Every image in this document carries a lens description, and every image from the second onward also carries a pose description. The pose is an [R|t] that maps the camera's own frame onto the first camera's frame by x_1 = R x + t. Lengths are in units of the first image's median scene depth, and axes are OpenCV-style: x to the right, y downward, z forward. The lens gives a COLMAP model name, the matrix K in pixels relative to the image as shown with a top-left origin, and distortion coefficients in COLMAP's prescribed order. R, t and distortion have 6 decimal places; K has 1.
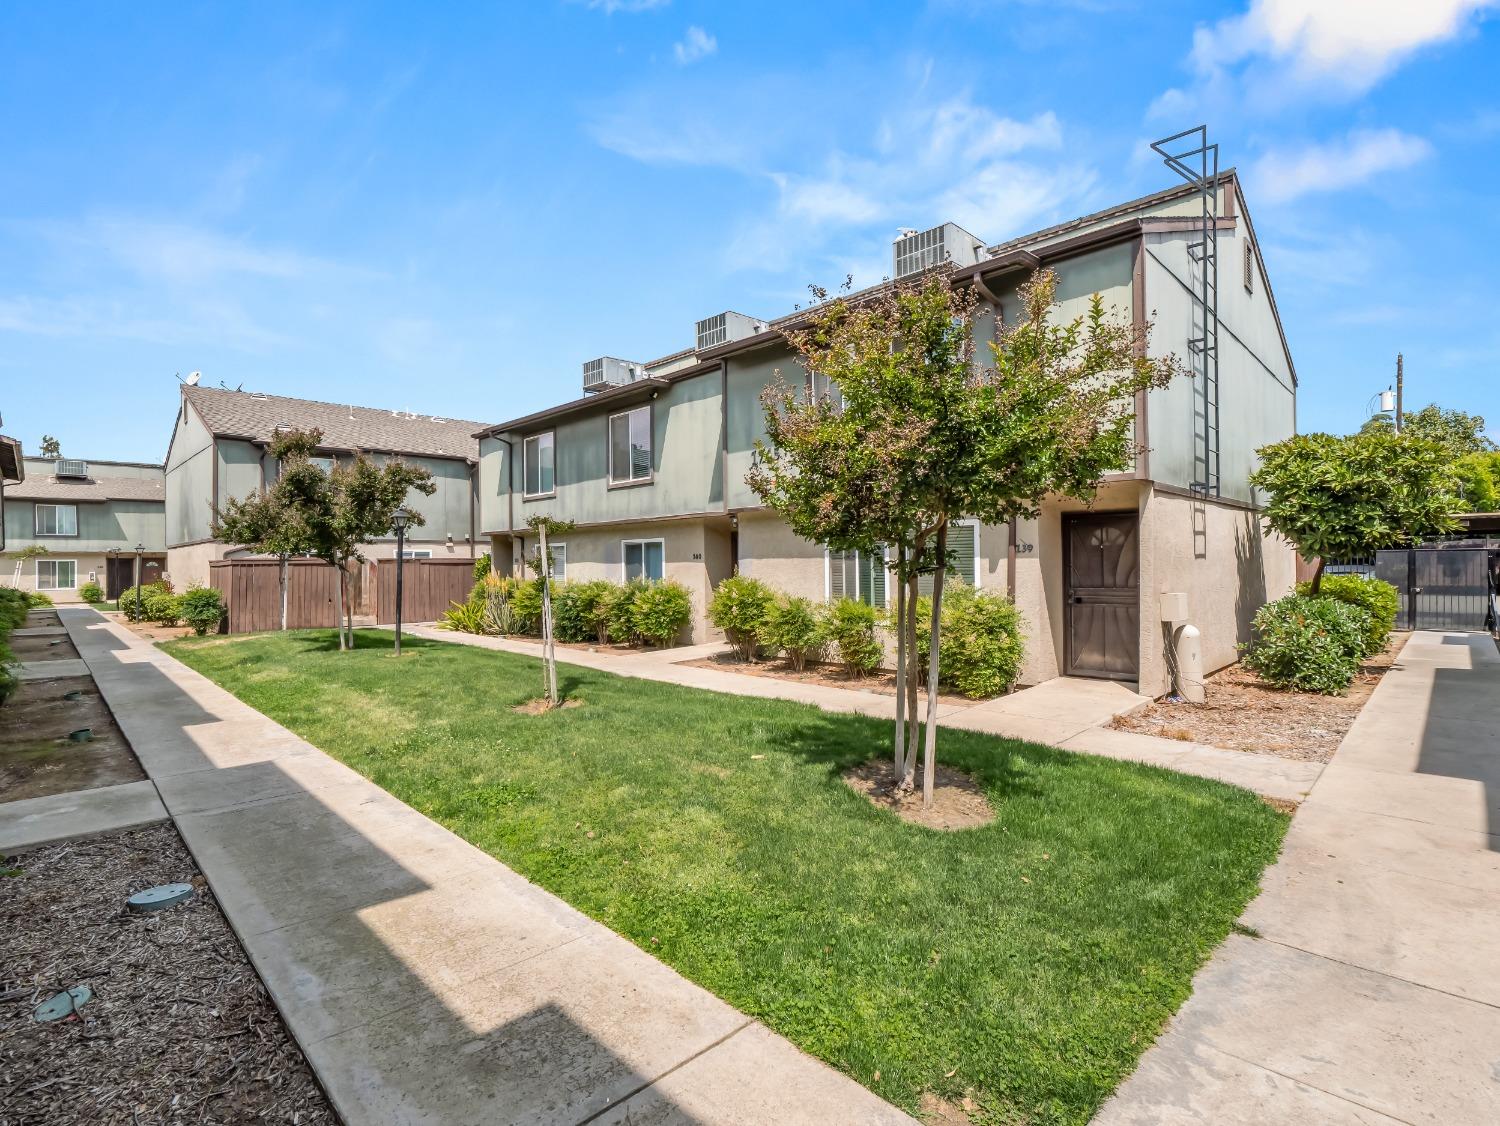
lens RADIAL K [[738.6, 0, 750.0], [0, 738.6, 563.0], [0, 0, 1]] dist [-0.000436, -0.005470]
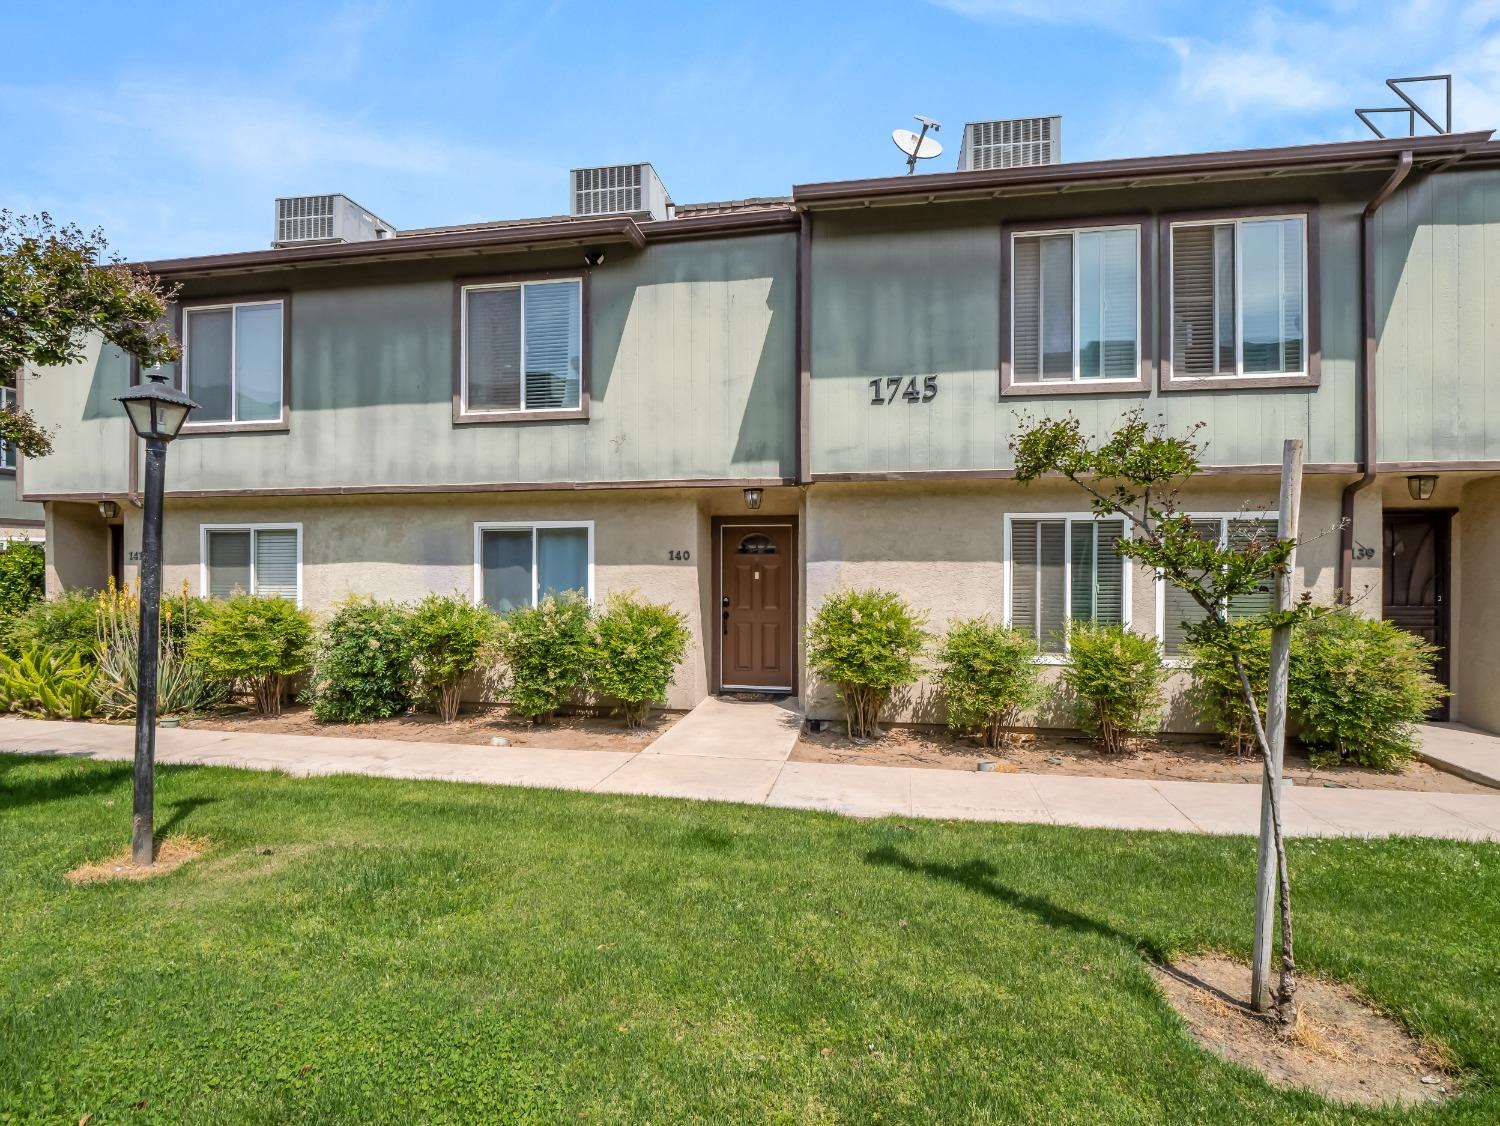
lens RADIAL K [[831.2, 0, 749.6], [0, 831.2, 582.5], [0, 0, 1]] dist [-0.022454, 0.000277]
pose [[0.818070, 0.006518, 0.575081, -0.378014], [-0.011491, 0.999921, 0.005012, 0.007836], [-0.575004, -0.010708, 0.818081, 0.419730]]
